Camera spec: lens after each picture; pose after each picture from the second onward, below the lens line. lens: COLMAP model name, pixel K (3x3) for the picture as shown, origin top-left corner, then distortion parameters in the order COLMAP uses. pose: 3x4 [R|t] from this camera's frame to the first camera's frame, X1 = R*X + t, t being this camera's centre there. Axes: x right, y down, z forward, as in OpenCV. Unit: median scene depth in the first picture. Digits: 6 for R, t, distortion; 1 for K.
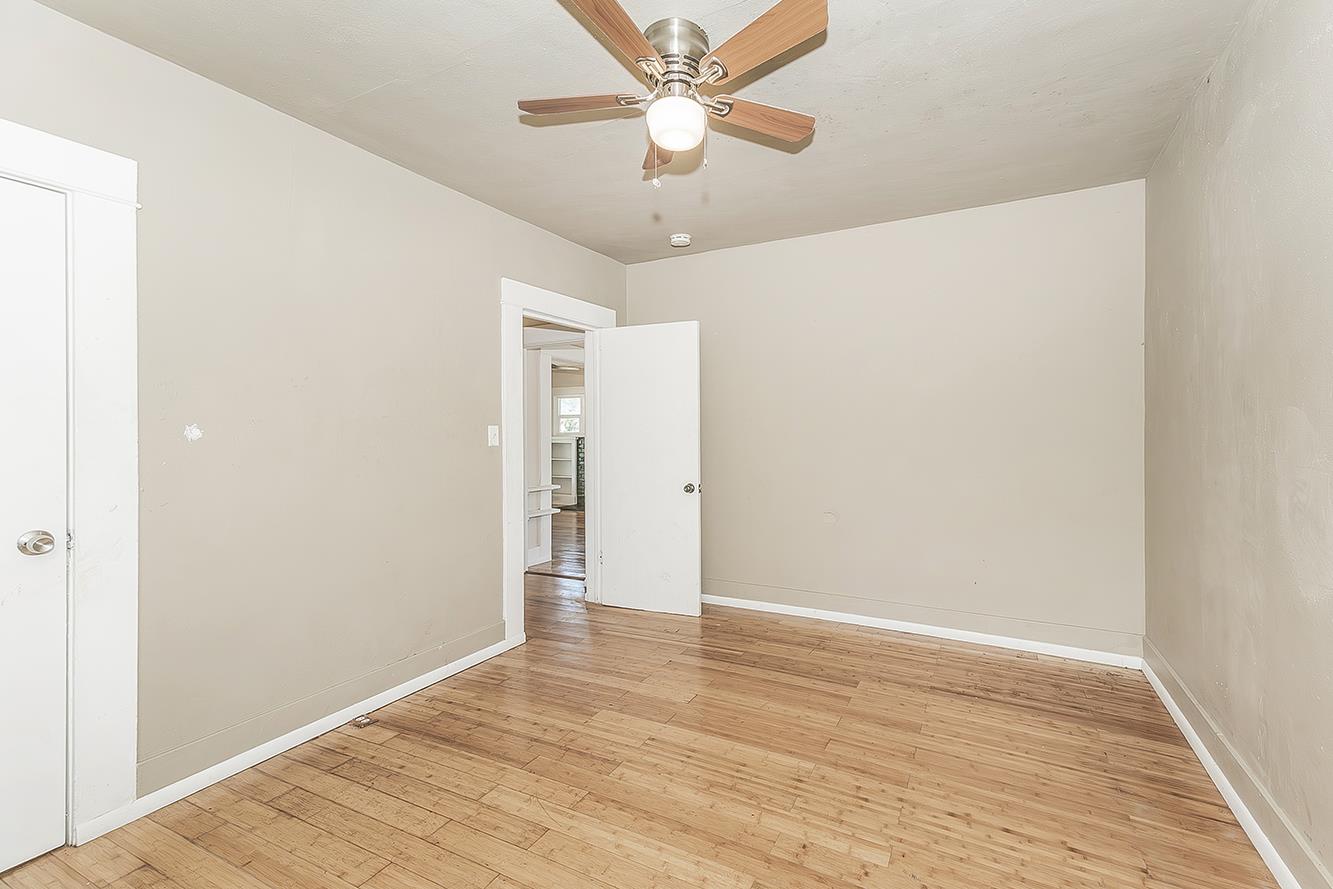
lens RADIAL K [[617.3, 0, 668.5], [0, 617.3, 438.3], [0, 0, 1]] dist [0.025402, 0.000472]
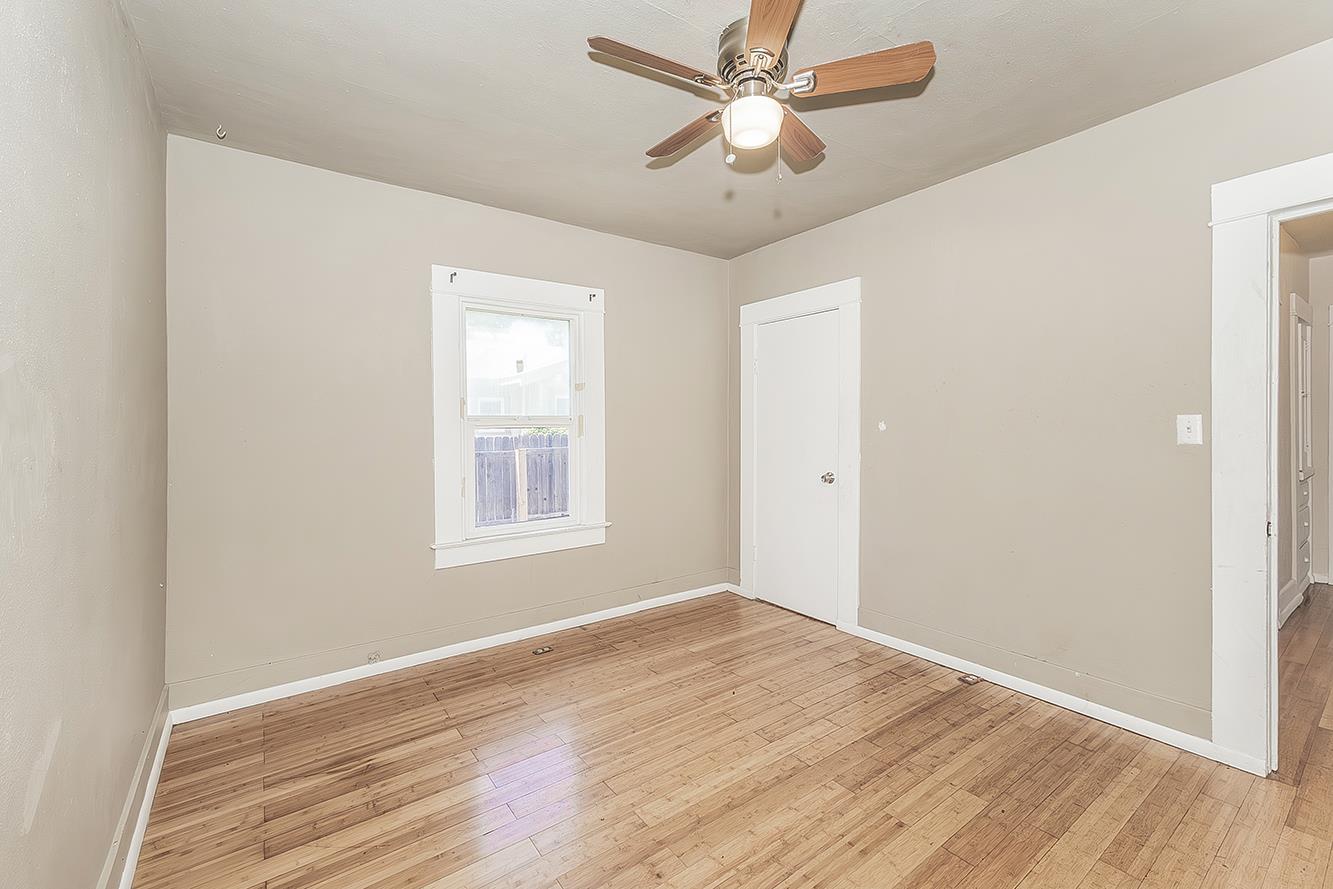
lens RADIAL K [[555.7, 0, 668.8], [0, 555.7, 432.6], [0, 0, 1]] dist [-0.001262, 0.000131]
pose [[-0.454656, 0.017683, -0.890492, 0.709897], [0.004433, 0.999835, 0.017591, -0.018815], [0.890656, 0.004050, -0.454659, 1.049468]]
